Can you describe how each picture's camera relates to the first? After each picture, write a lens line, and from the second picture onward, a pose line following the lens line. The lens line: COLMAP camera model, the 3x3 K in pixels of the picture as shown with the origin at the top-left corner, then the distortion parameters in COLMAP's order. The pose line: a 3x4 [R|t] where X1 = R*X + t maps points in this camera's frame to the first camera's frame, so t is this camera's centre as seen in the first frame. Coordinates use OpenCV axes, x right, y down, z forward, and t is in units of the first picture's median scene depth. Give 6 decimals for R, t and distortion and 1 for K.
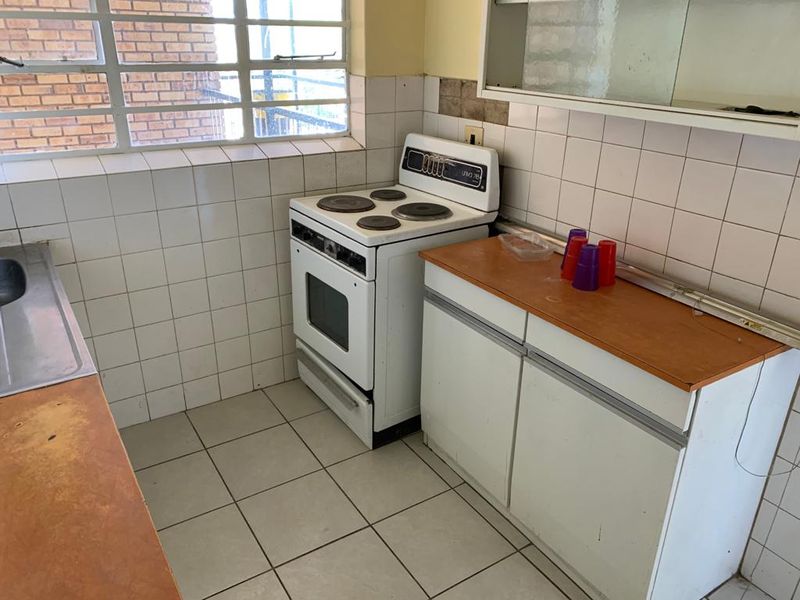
lens RADIAL K [[614.2, 0, 398.1], [0, 614.2, 301.0], [0, 0, 1]] dist [0.010059, -0.006994]
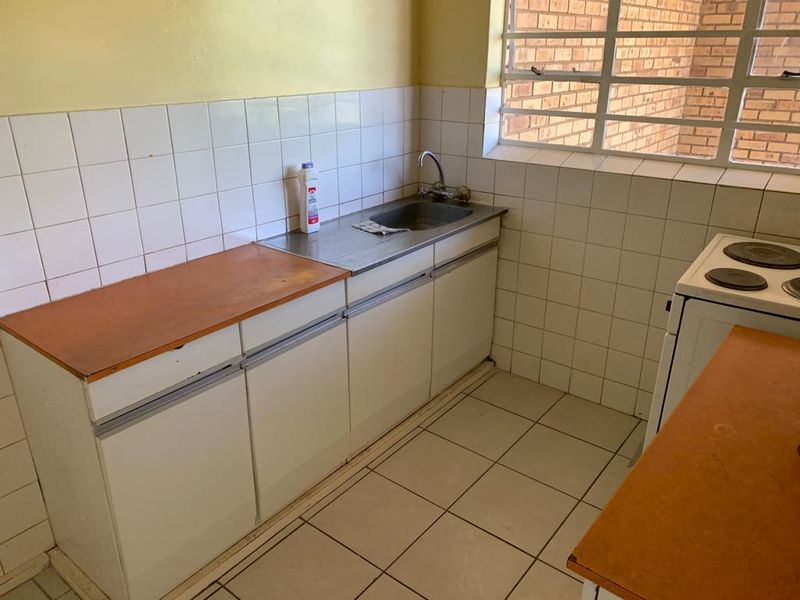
lens RADIAL K [[614.2, 0, 397.2], [0, 614.2, 299.8], [0, 0, 1]] dist [0.010059, -0.006994]
pose [[0.321876, 0.346069, -0.881267, 0.493502], [-0.369235, 0.902985, 0.219737, -0.105873], [0.871815, 0.254666, 0.418430, 0.262198]]
